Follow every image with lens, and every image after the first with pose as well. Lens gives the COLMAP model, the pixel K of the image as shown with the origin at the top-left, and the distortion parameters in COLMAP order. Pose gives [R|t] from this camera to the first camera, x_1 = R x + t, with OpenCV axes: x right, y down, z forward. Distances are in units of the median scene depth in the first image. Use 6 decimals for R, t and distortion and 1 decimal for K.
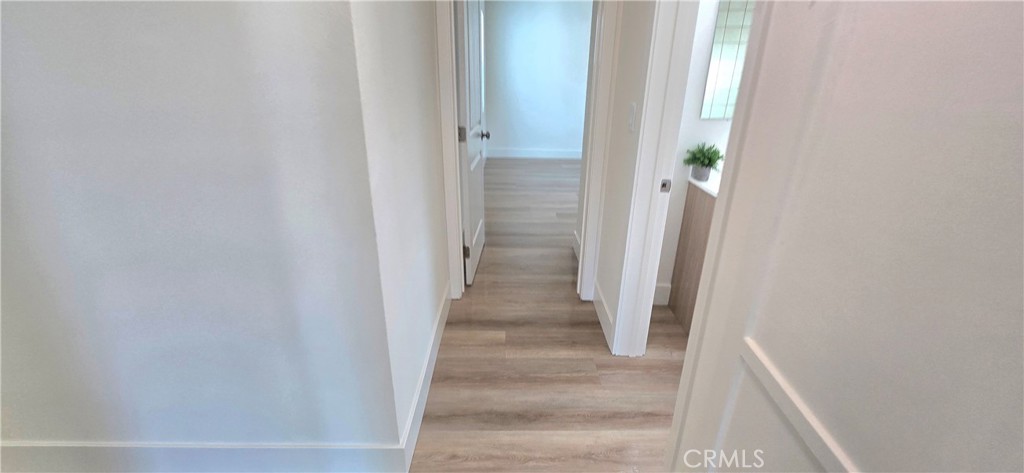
lens RADIAL K [[419.9, 0, 516.3], [0, 419.9, 231.3], [0, 0, 1]] dist [-0.000890, -0.000261]
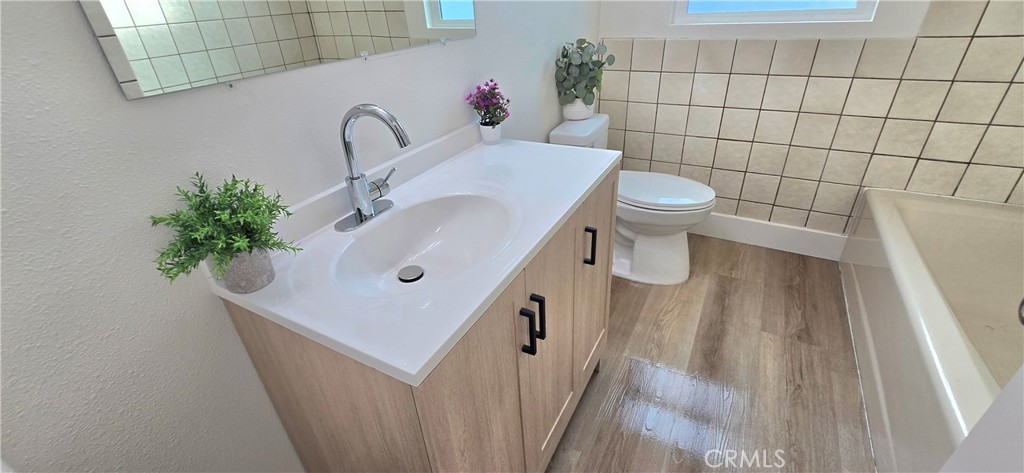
lens RADIAL K [[423.3, 0, 510.4], [0, 423.3, 231.9], [0, 0, 1]] dist [-0.001712, 0.000000]
pose [[0.489590, -0.467044, 0.736323, 0.311887], [0.378867, 0.874517, 0.302786, -0.182399], [-0.785342, 0.130728, 0.605102, 0.633995]]
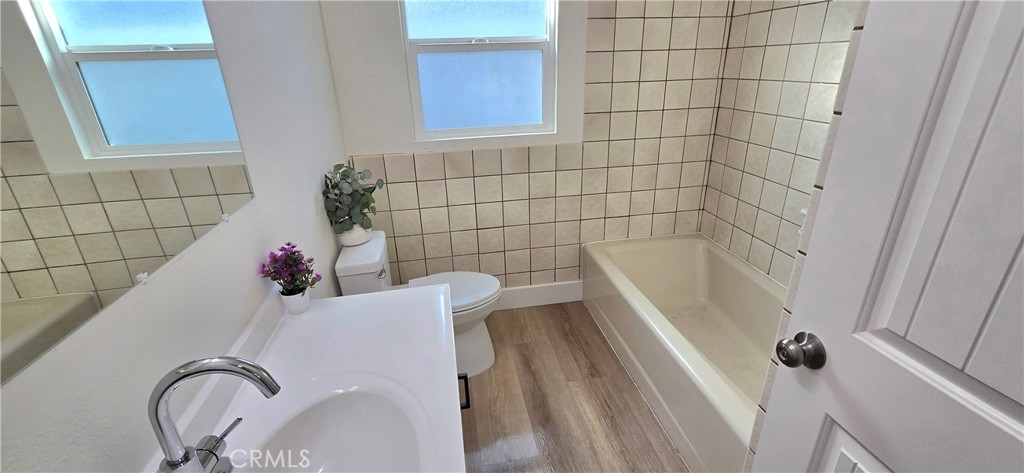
lens RADIAL K [[419.9, 0, 516.3], [0, 419.9, 231.3], [0, 0, 1]] dist [-0.000890, -0.000261]
pose [[-0.173492, -0.375101, 0.910604, 0.333196], [0.386941, 0.824306, 0.413275, -0.313136], [-0.905636, 0.424050, 0.002131, 0.729916]]
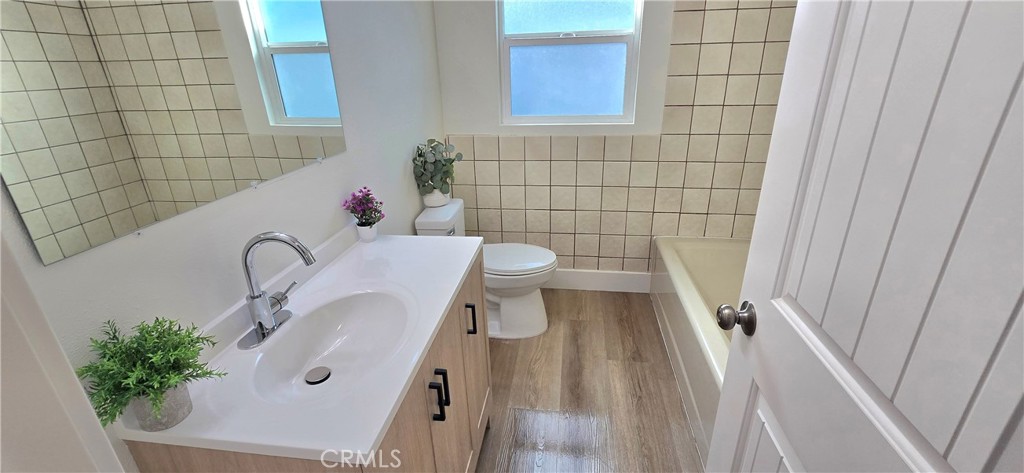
lens RADIAL K [[419.9, 0, 516.3], [0, 419.9, 231.3], [0, 0, 1]] dist [-0.000890, -0.000261]
pose [[0.136814, -0.382876, 0.913613, 0.224495], [0.389670, 0.868732, 0.305714, -0.249072], [-0.910736, 0.314182, 0.268050, 0.604942]]
